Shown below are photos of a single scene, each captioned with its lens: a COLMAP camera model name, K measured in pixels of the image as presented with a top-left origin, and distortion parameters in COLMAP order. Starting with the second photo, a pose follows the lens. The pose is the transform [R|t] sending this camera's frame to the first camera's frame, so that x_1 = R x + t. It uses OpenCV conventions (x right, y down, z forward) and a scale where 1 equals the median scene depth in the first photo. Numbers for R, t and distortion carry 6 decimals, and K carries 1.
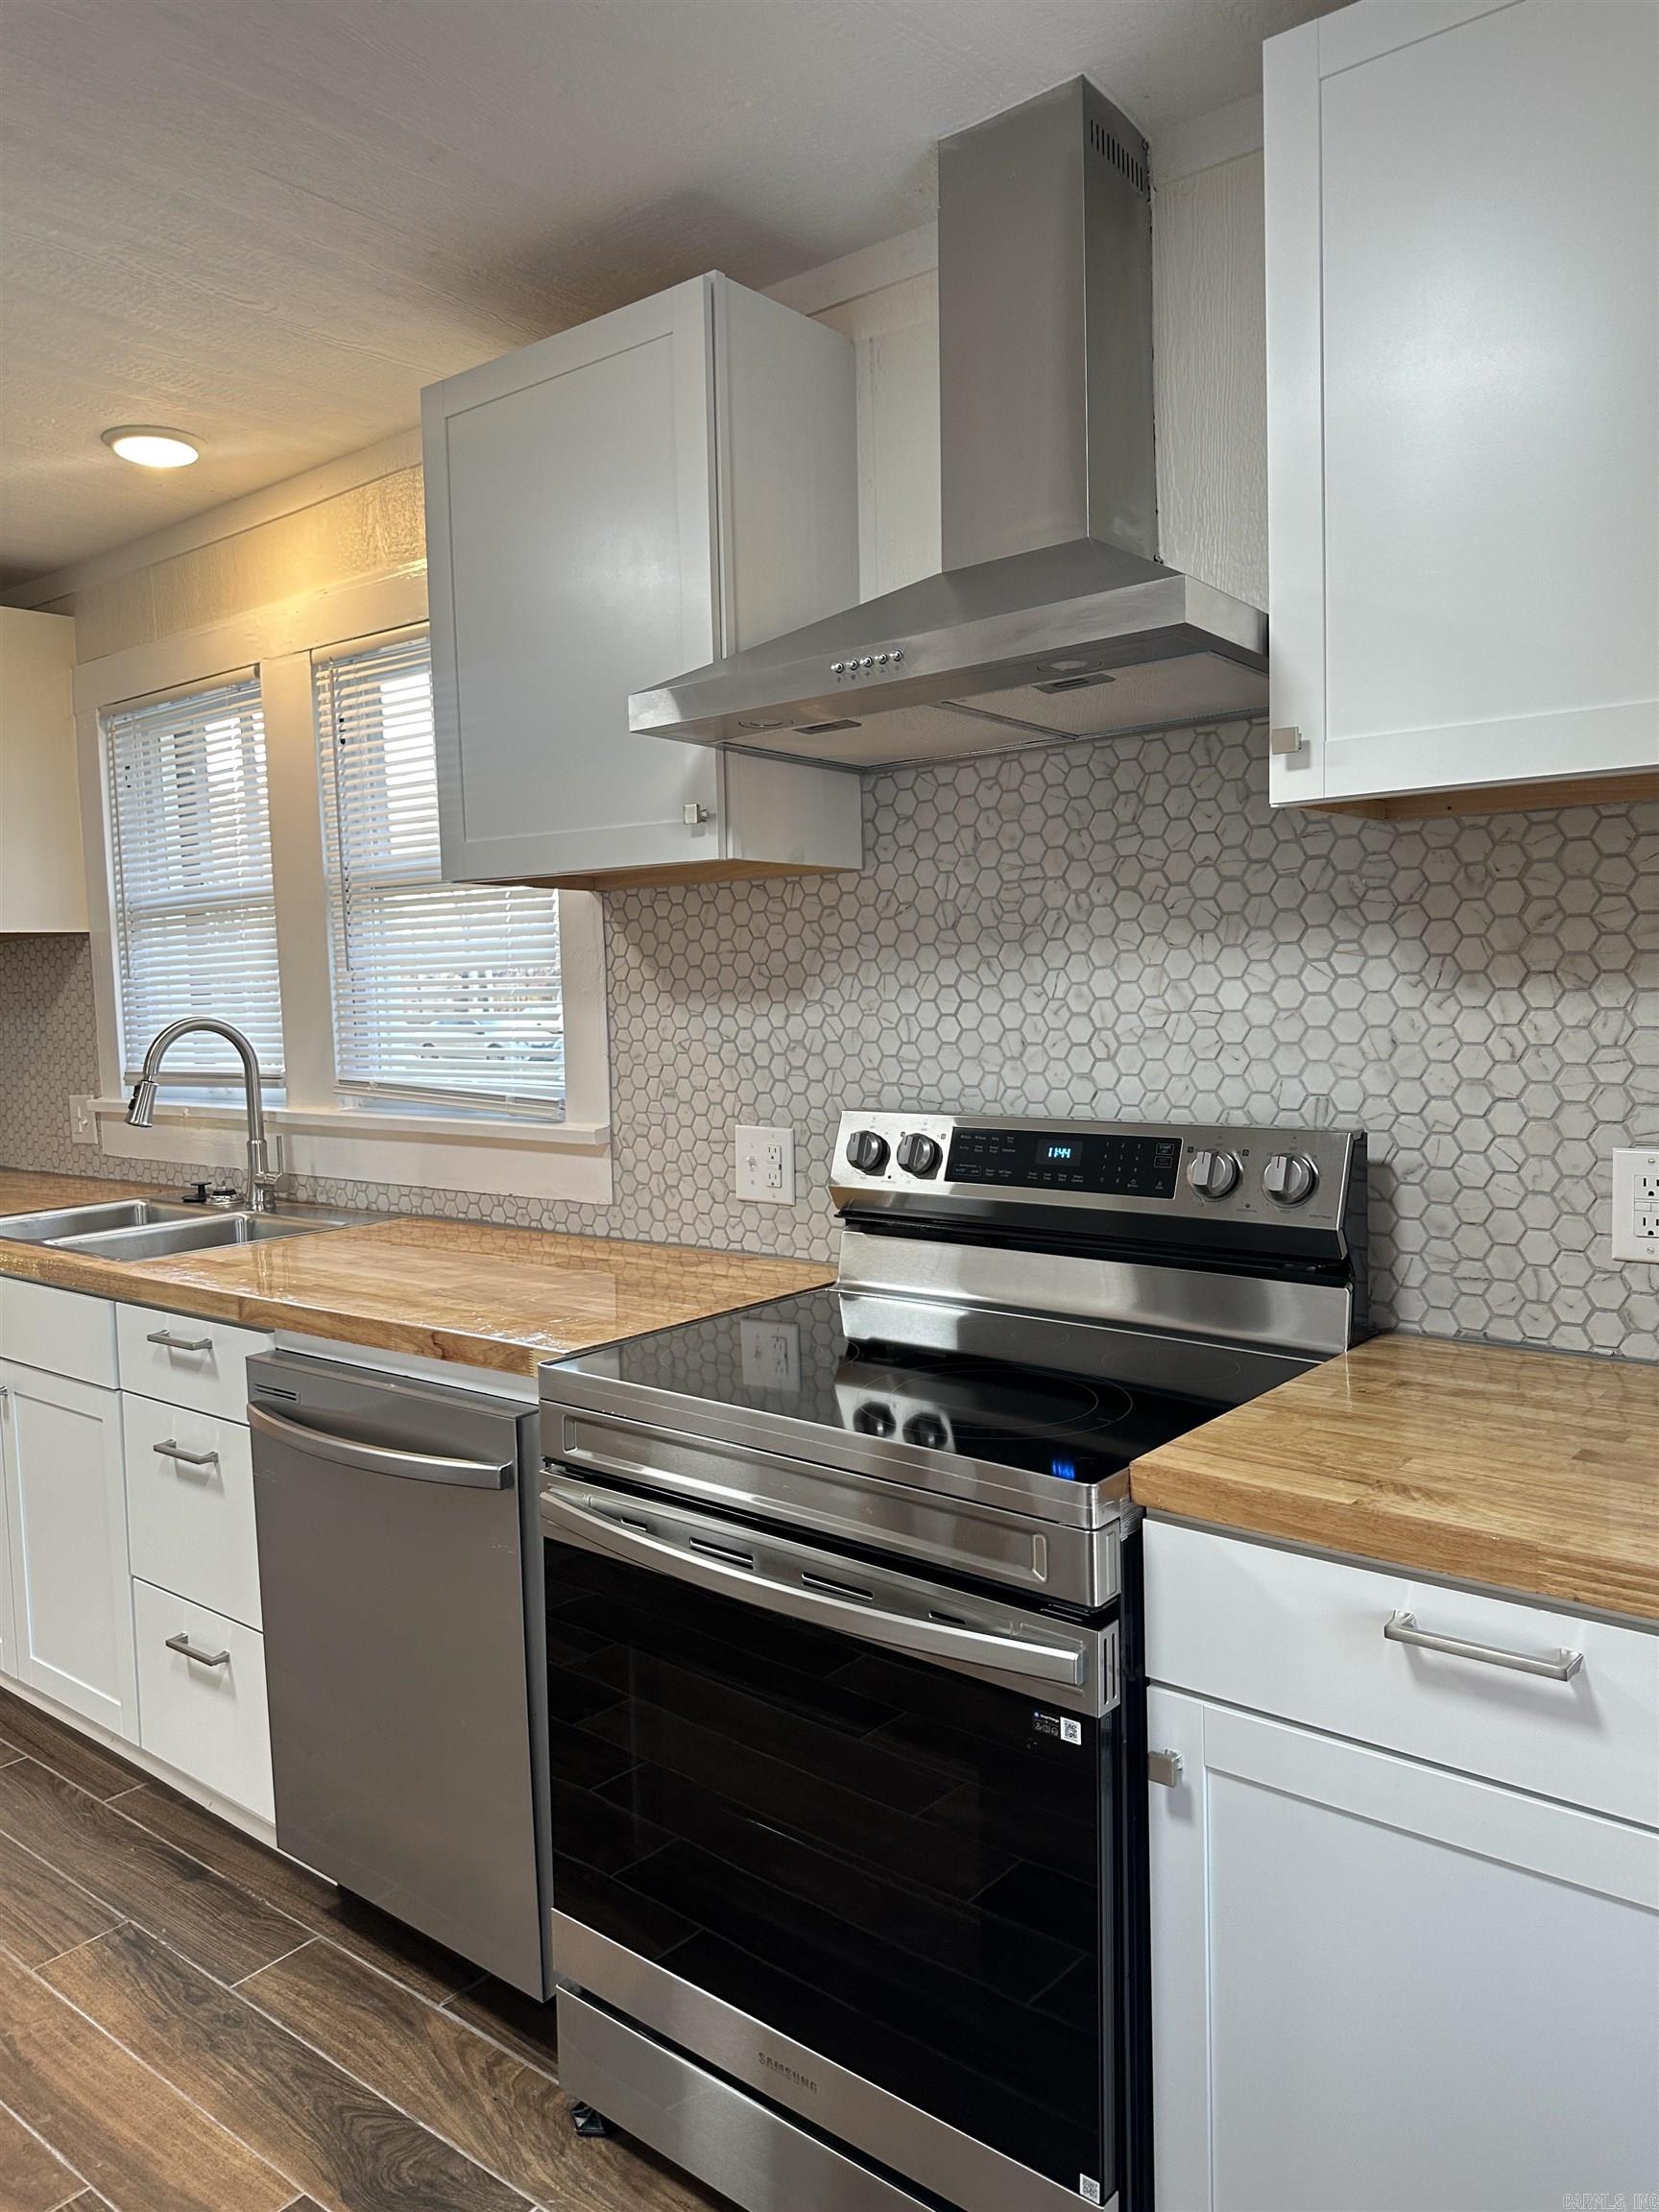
lens RADIAL K [[1558.0, 0, 833.1], [0, 1558.0, 1112.6], [0, 0, 1]] dist [0.067717, -0.085711]
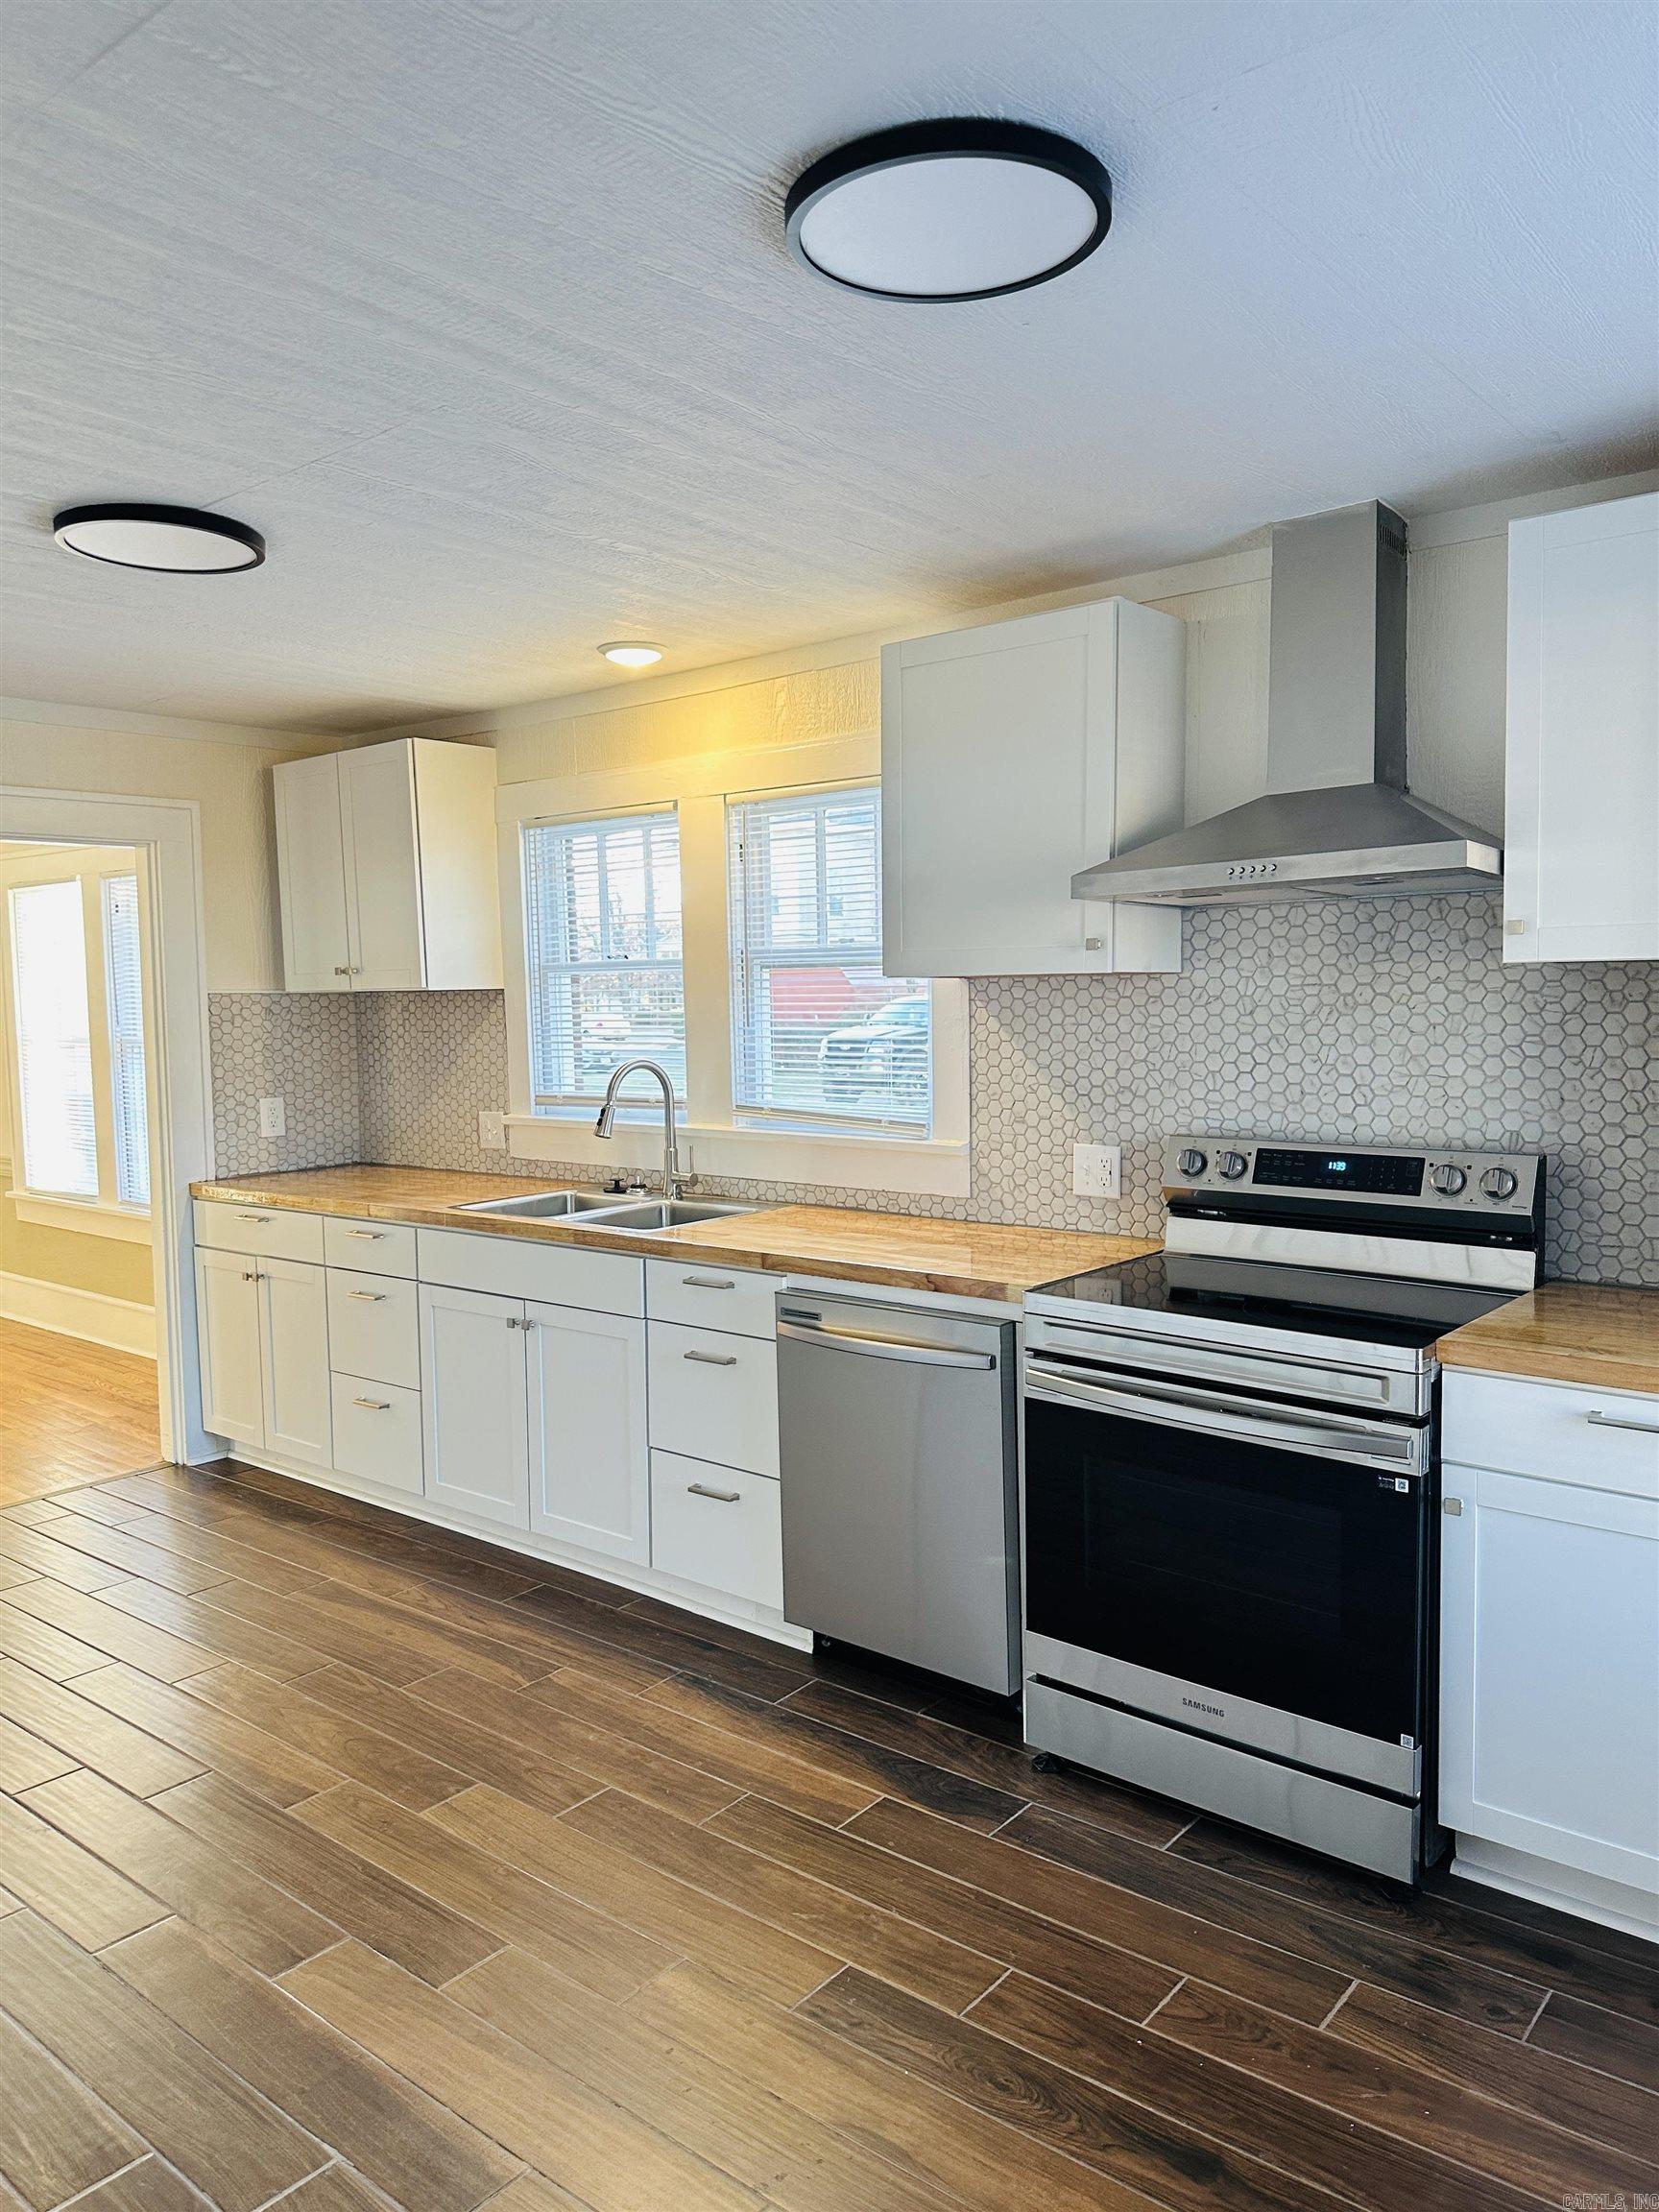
lens RADIAL K [[1558.0, 0, 828.5], [0, 1558.0, 1113.9], [0, 0, 1]] dist [0.067717, -0.085711]
pose [[0.999768, 0.011562, -0.018182, -0.298945], [-0.011642, 0.999923, -0.004328, -0.011636], [0.018131, 0.004539, 0.999825, -0.513245]]
